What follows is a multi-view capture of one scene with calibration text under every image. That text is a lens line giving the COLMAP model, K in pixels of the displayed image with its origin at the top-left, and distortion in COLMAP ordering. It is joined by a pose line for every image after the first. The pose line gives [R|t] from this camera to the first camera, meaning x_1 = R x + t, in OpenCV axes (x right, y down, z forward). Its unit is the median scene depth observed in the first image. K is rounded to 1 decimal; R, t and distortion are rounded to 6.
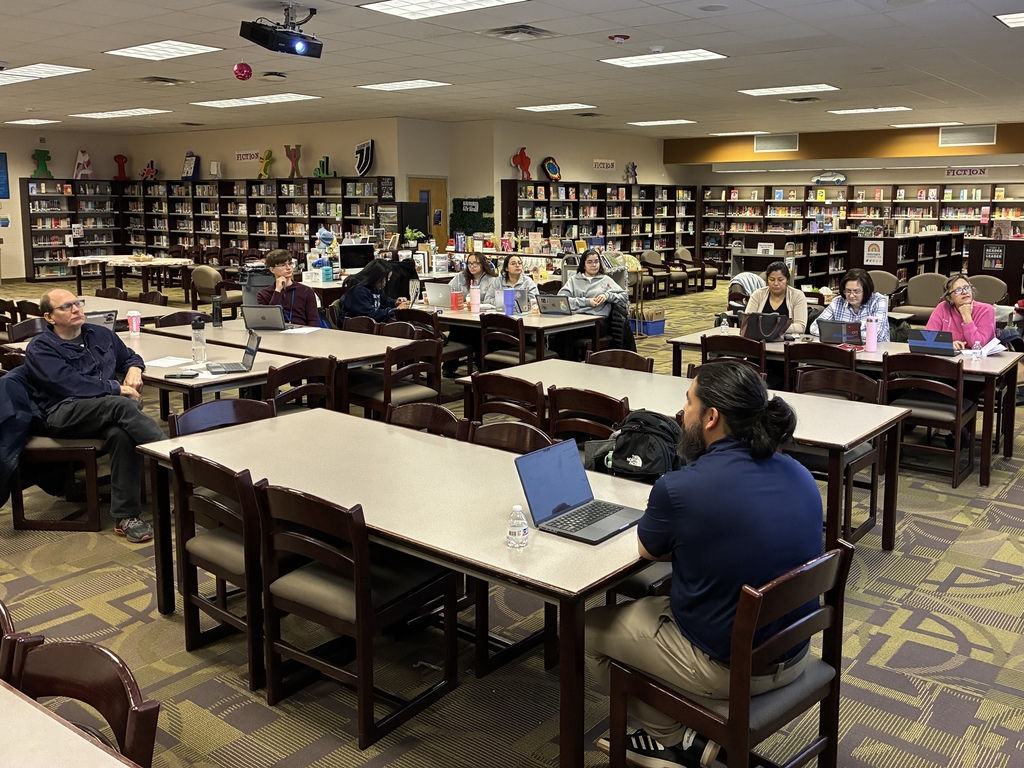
lens RADIAL K [[891.9, 0, 554.2], [0, 891.9, 311.0], [0, 0, 1]] dist [0.108636, -0.184722]
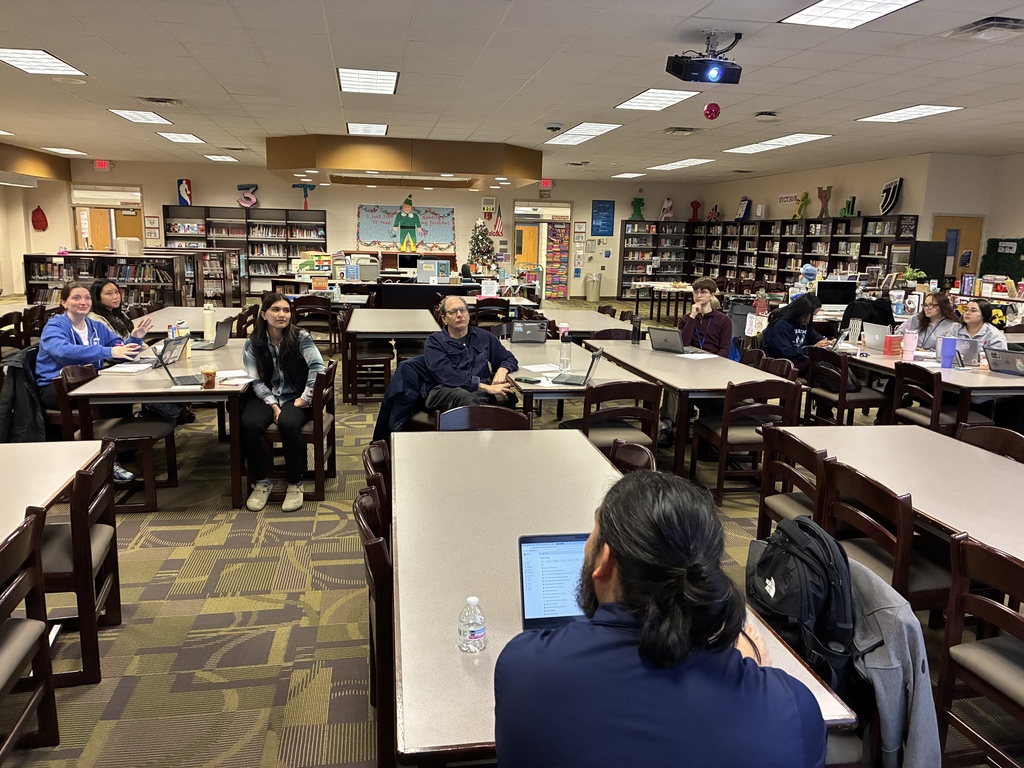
lens RADIAL K [[760.7, 0, 512.0], [0, 760.7, 384.0], [0, 0, 1]] dist [-0.002148, -0.001082]
pose [[0.740195, 0.140108, -0.657633, 0.058077], [-0.100231, 0.990113, 0.098128, -0.004610], [0.664879, -0.006719, 0.746921, 0.081899]]
